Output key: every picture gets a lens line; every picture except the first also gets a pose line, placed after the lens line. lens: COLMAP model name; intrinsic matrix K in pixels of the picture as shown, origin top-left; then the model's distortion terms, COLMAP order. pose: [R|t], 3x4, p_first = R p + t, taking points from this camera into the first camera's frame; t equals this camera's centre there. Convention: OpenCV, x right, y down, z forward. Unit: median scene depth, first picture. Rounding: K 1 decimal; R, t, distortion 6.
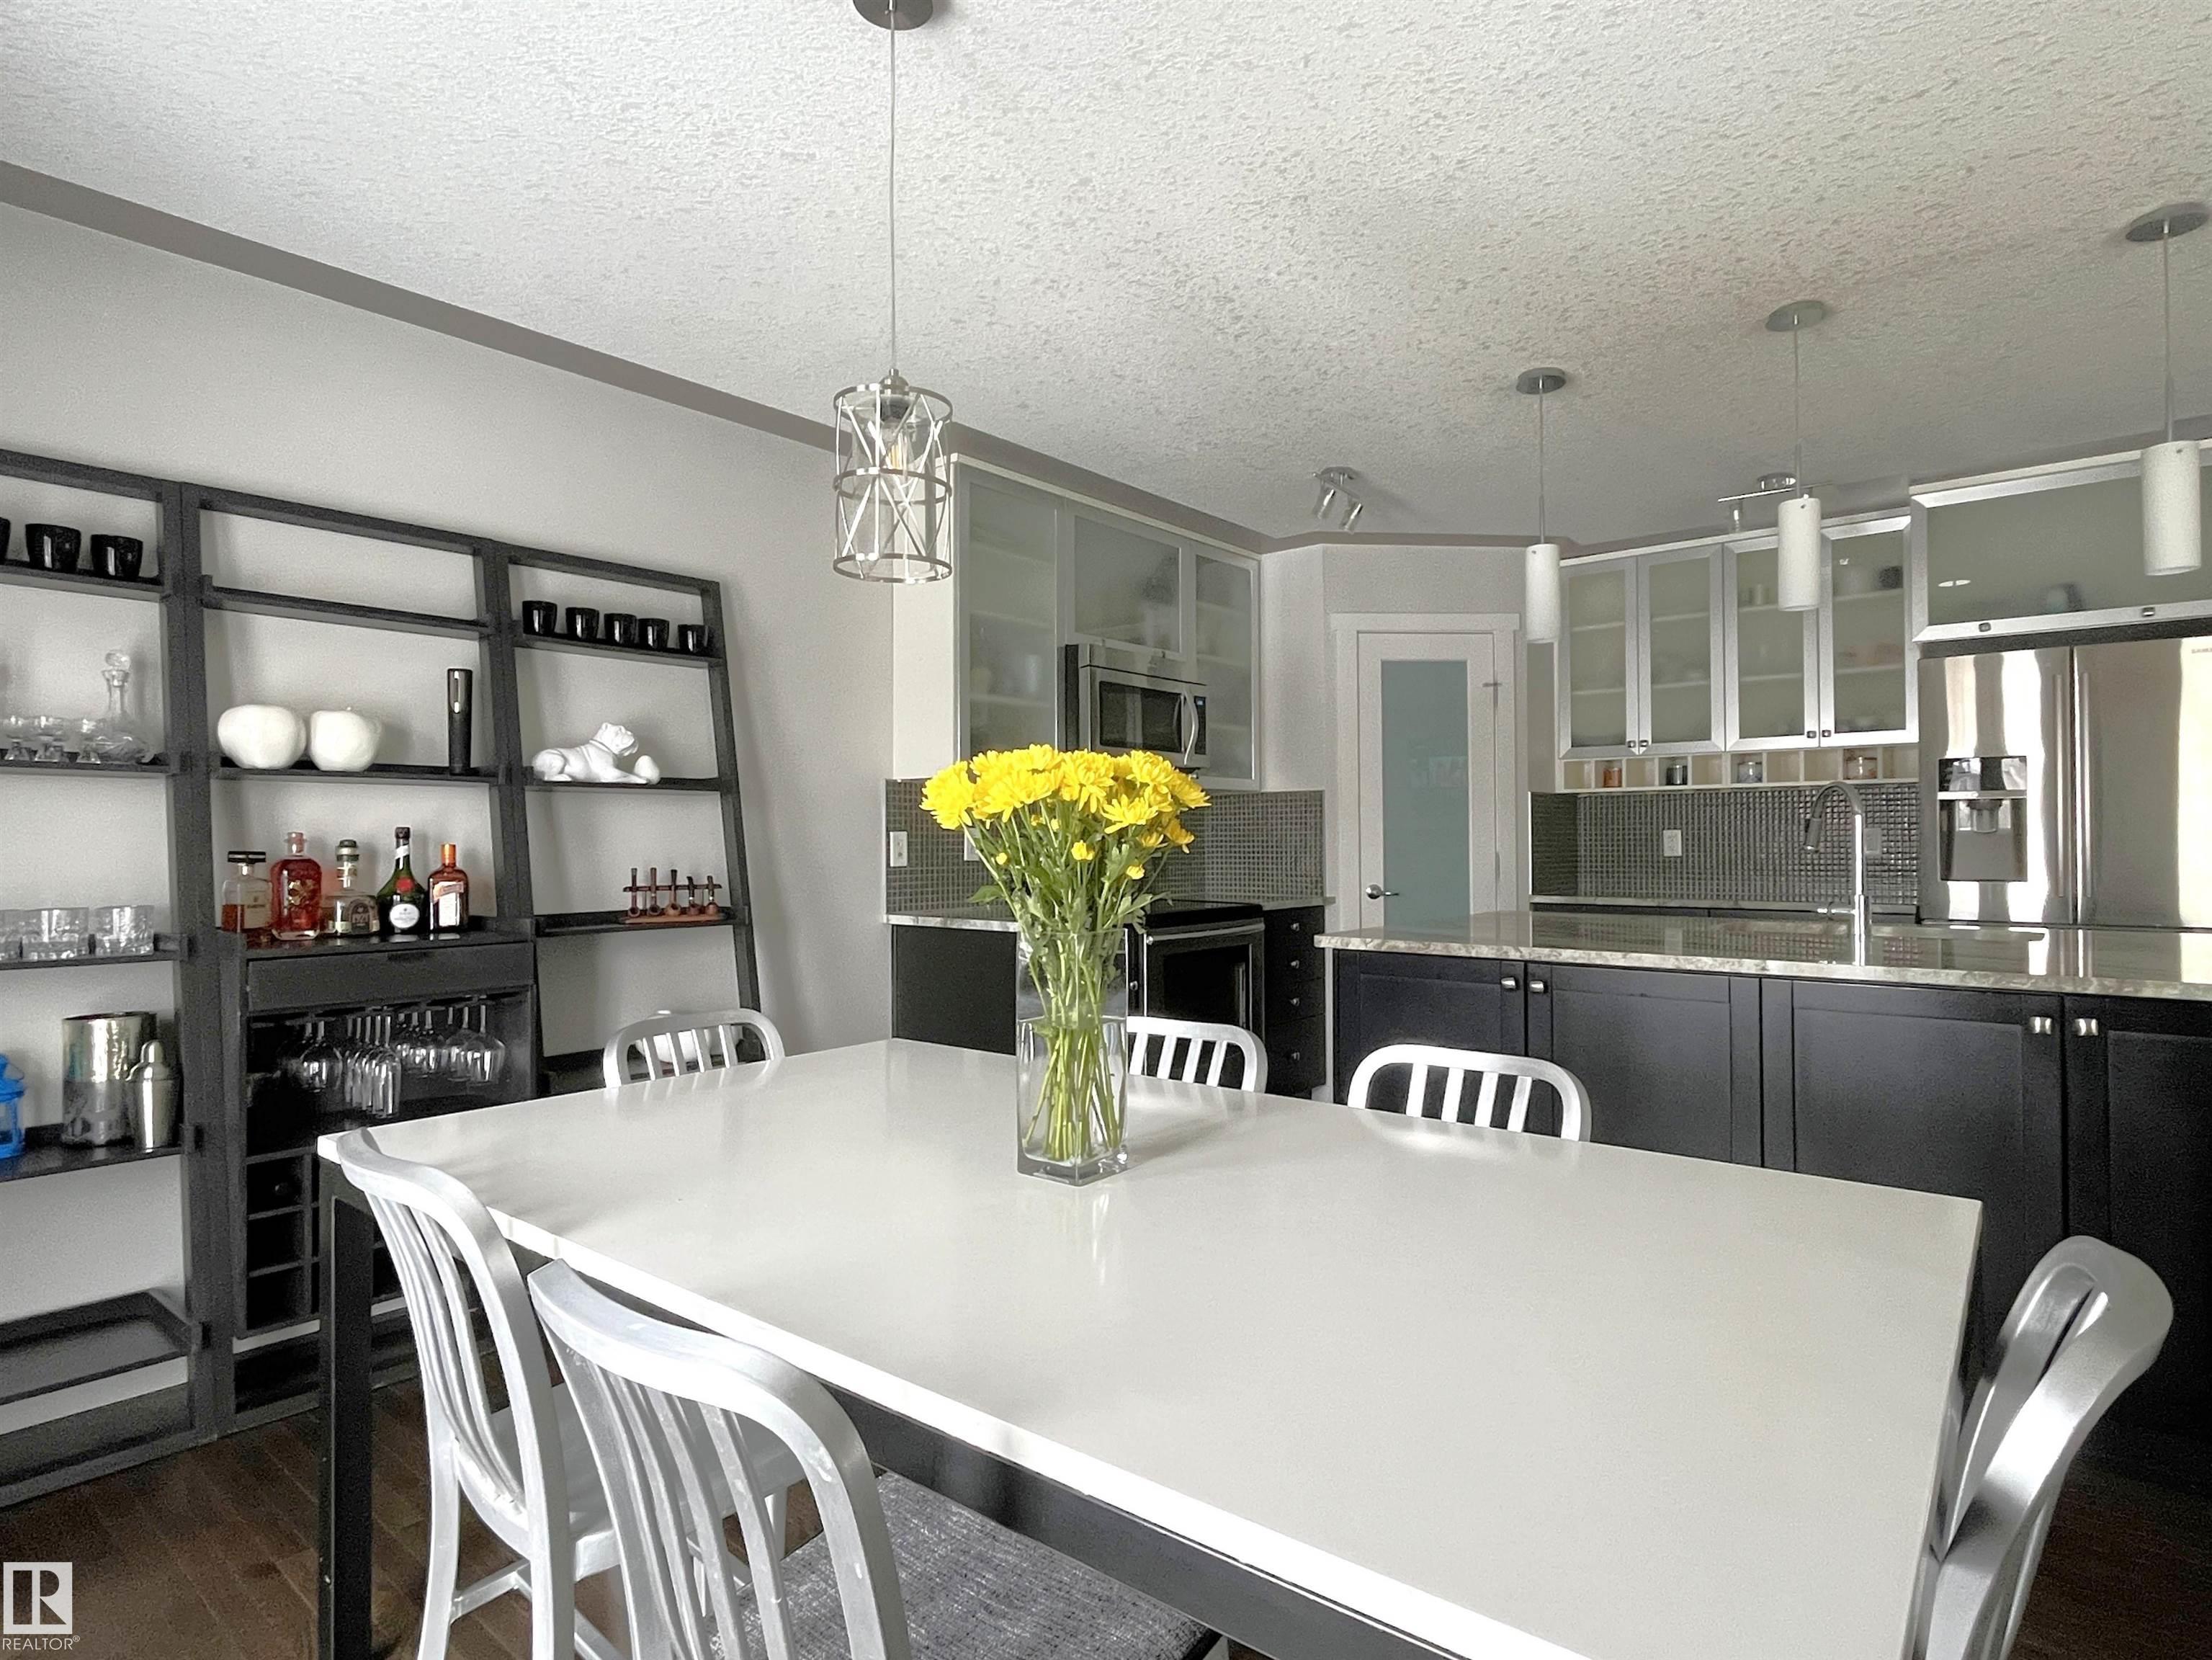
lens RADIAL K [[1191.5, 0, 1106.0], [0, 1191.5, 830.0], [0, 0, 1]] dist [-0.002244, -0.000479]
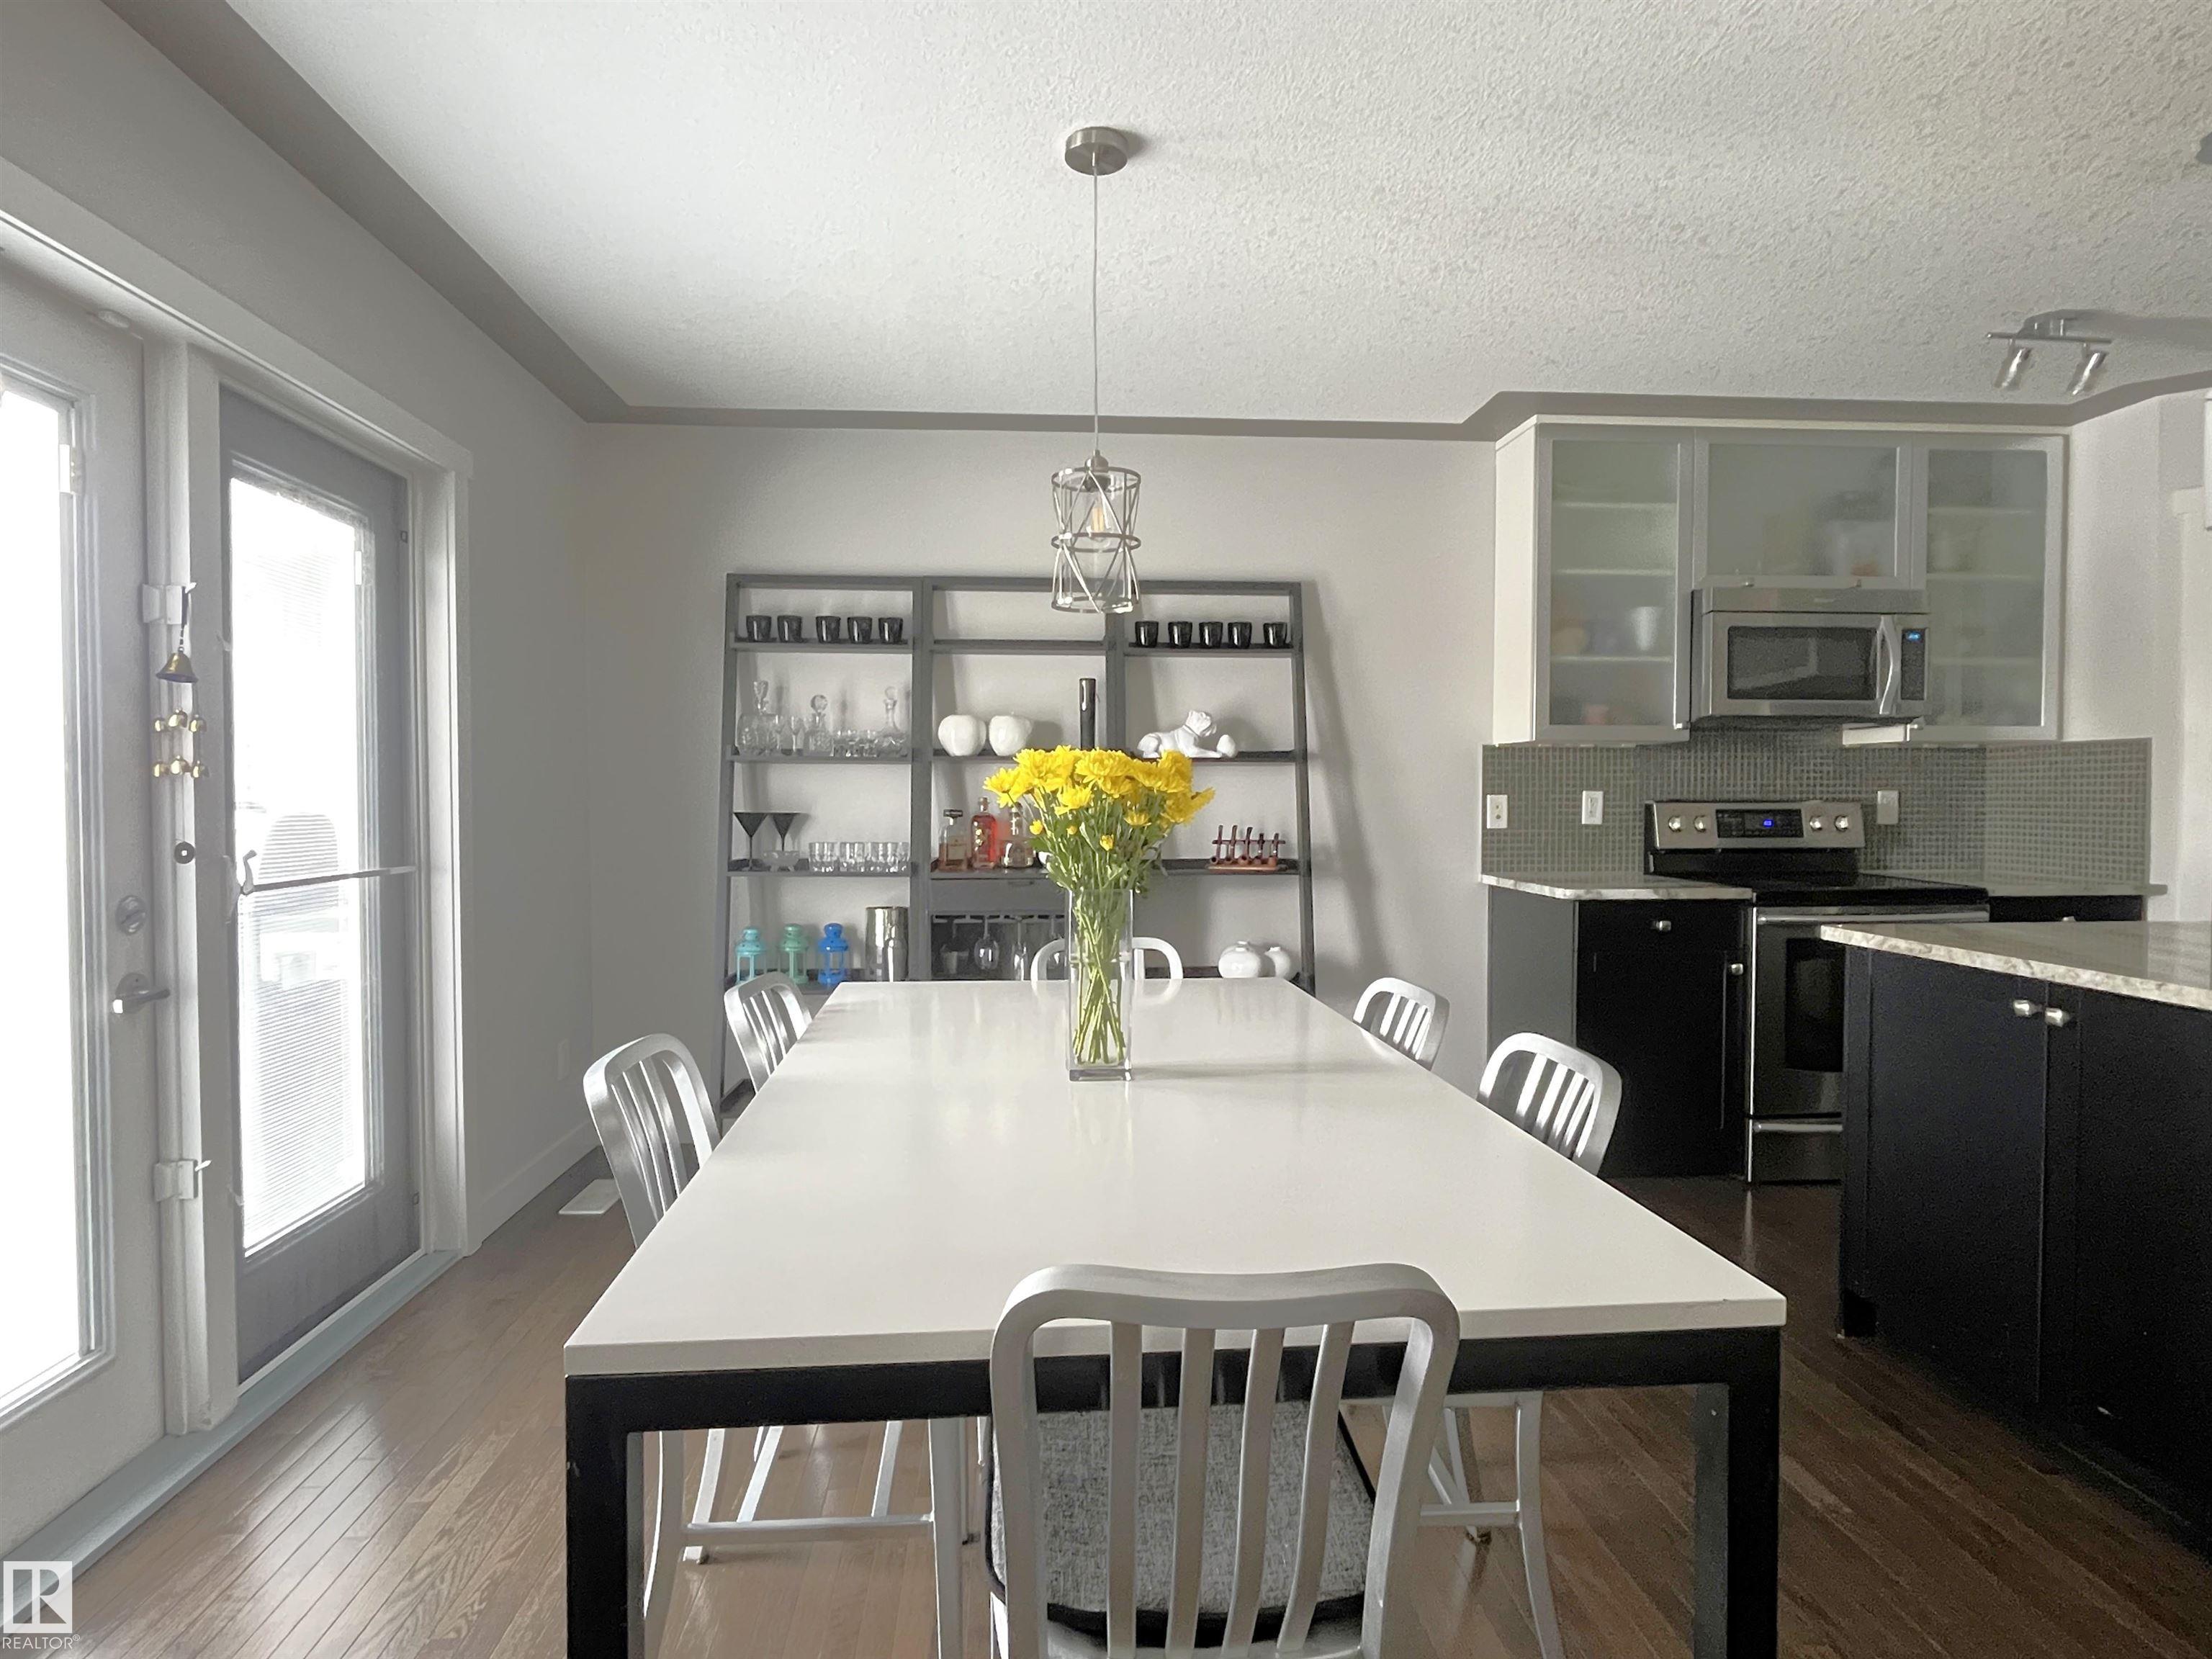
lens RADIAL K [[1172.9, 0, 1098.7], [0, 1172.9, 828.6], [0, 0, 1]] dist [-0.001229, -0.001603]
pose [[0.693096, 0.026883, -0.720344, 0.385696], [0.002874, 0.999193, 0.040056, -0.013557], [0.720839, -0.029833, 0.692460, 0.054944]]
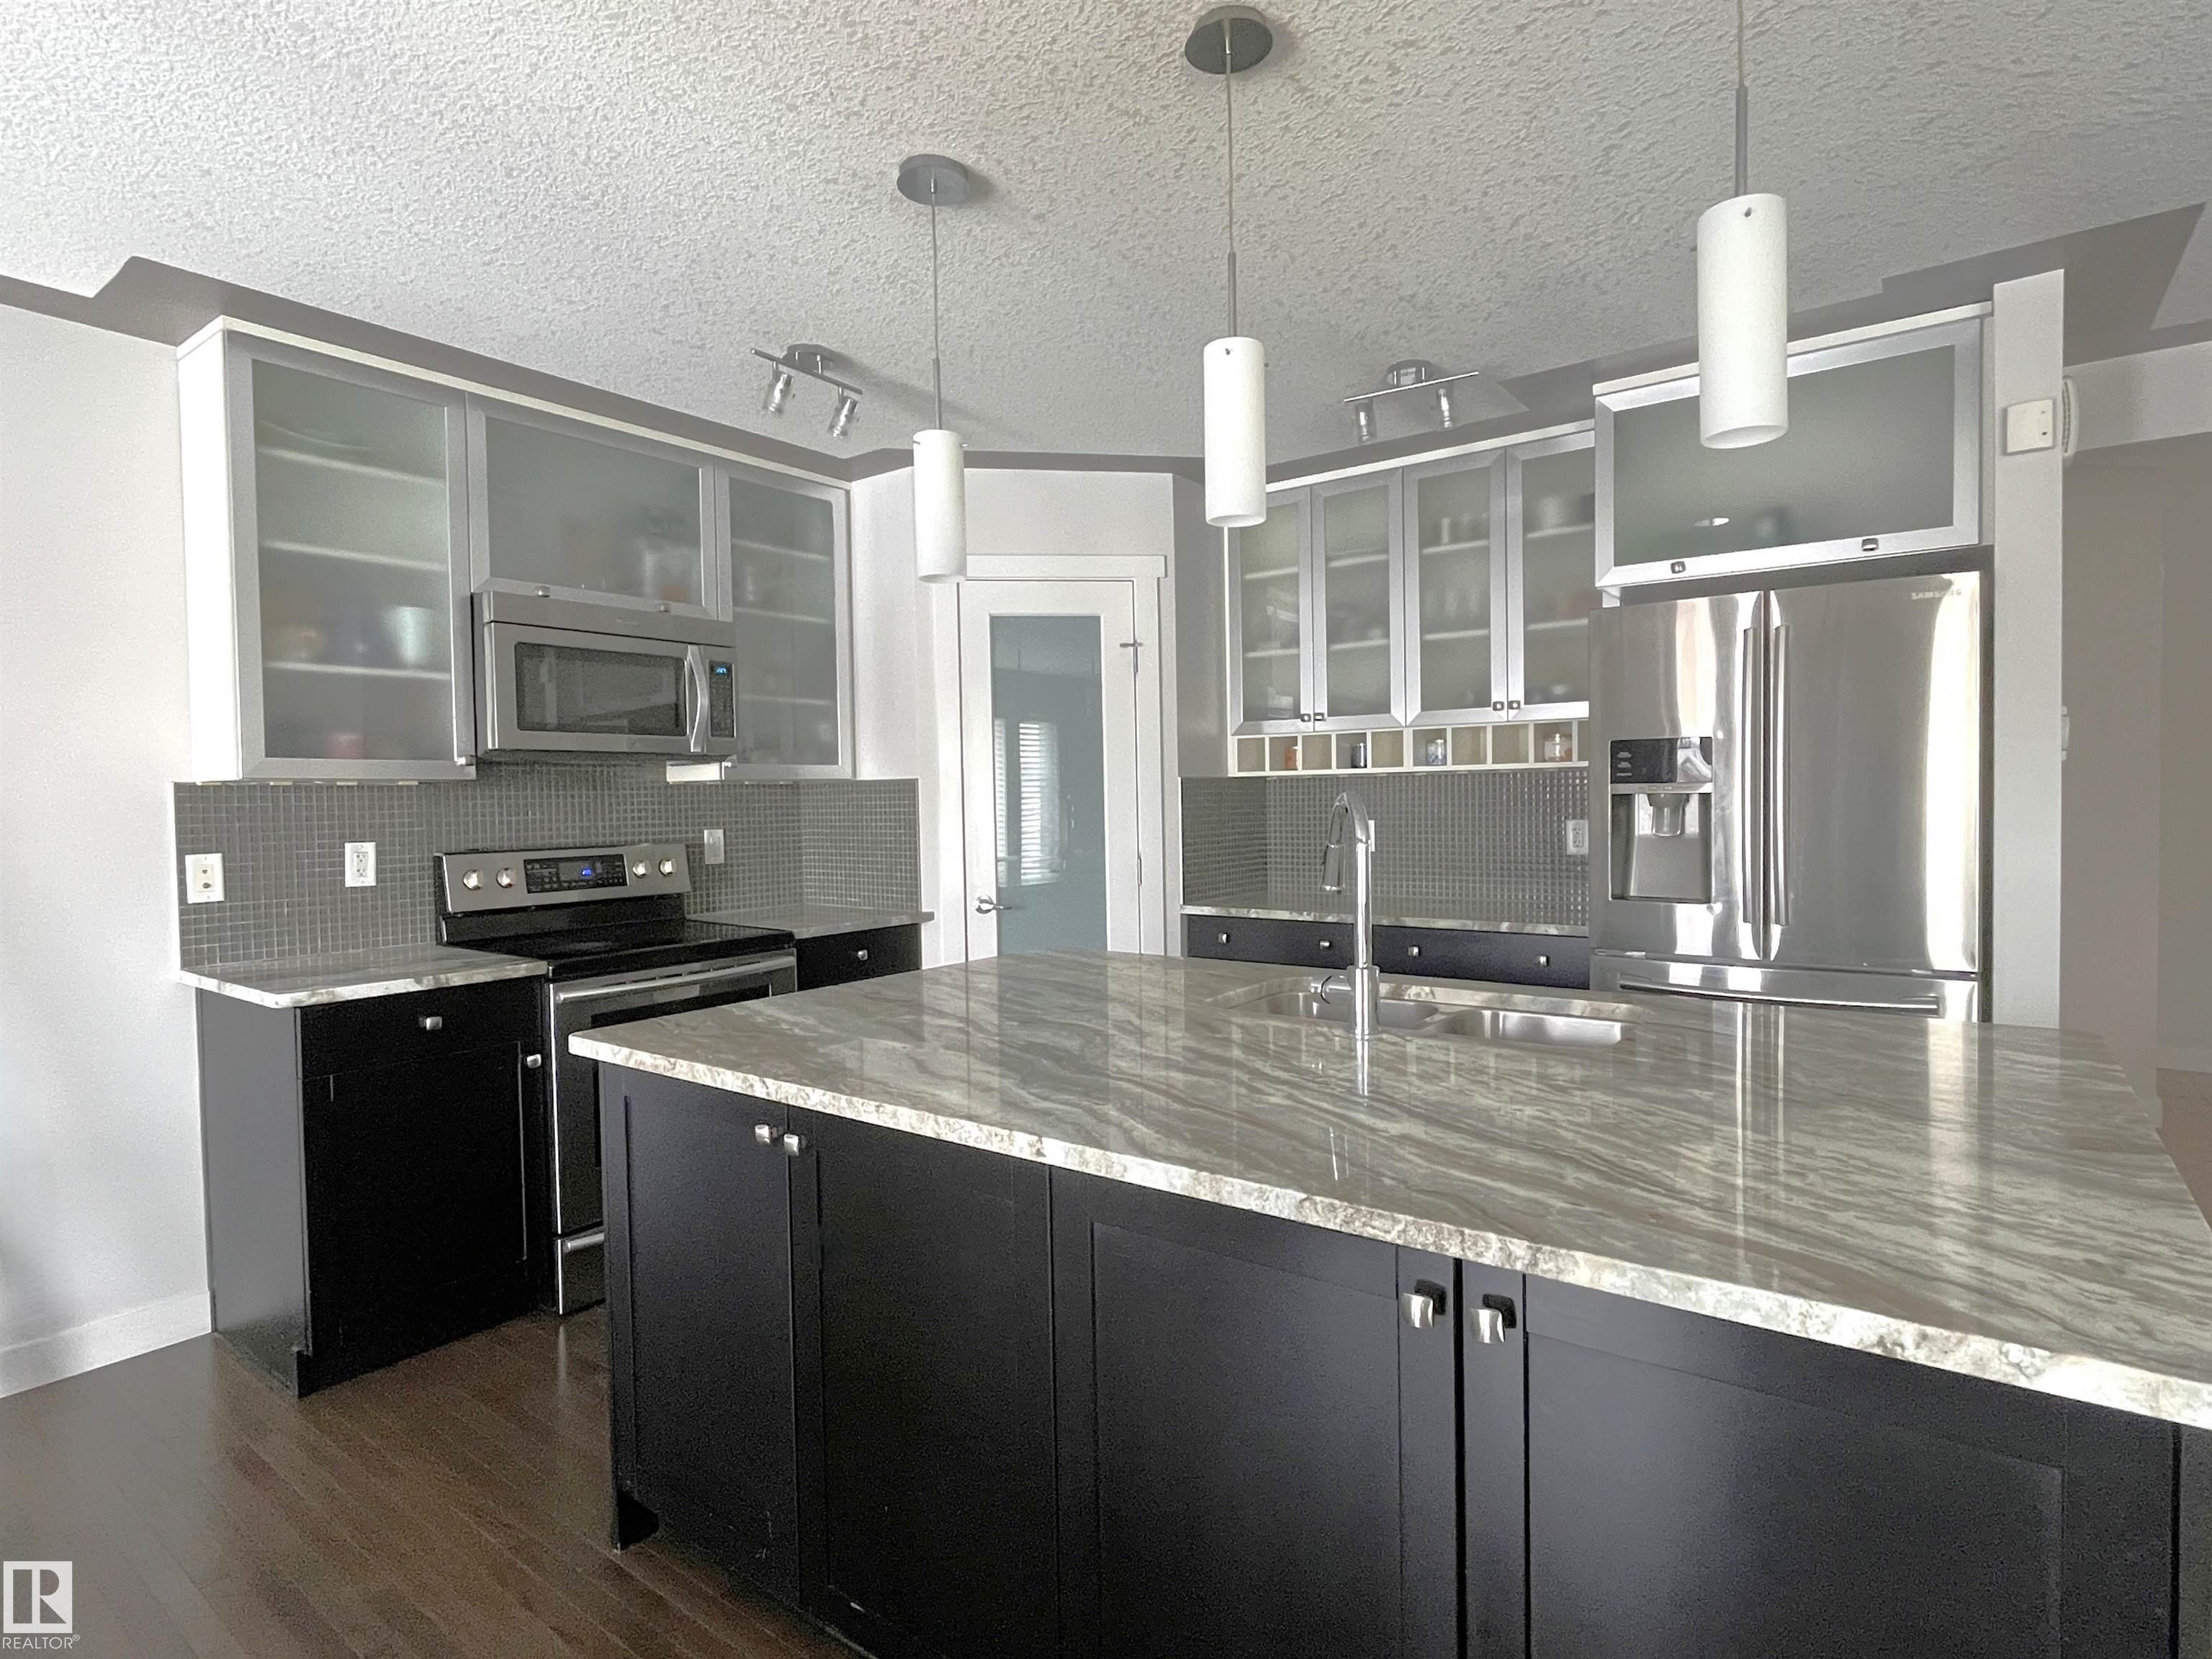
lens RADIAL K [[1154.0, 0, 1094.6], [0, 1154.0, 828.7], [0, 0, 1]] dist [-0.000009, -0.000920]
pose [[0.998842, -0.012091, 0.046565, 0.402137], [0.010402, 0.999285, 0.036362, -0.040919], [-0.046971, -0.035835, 0.998253, 0.332626]]
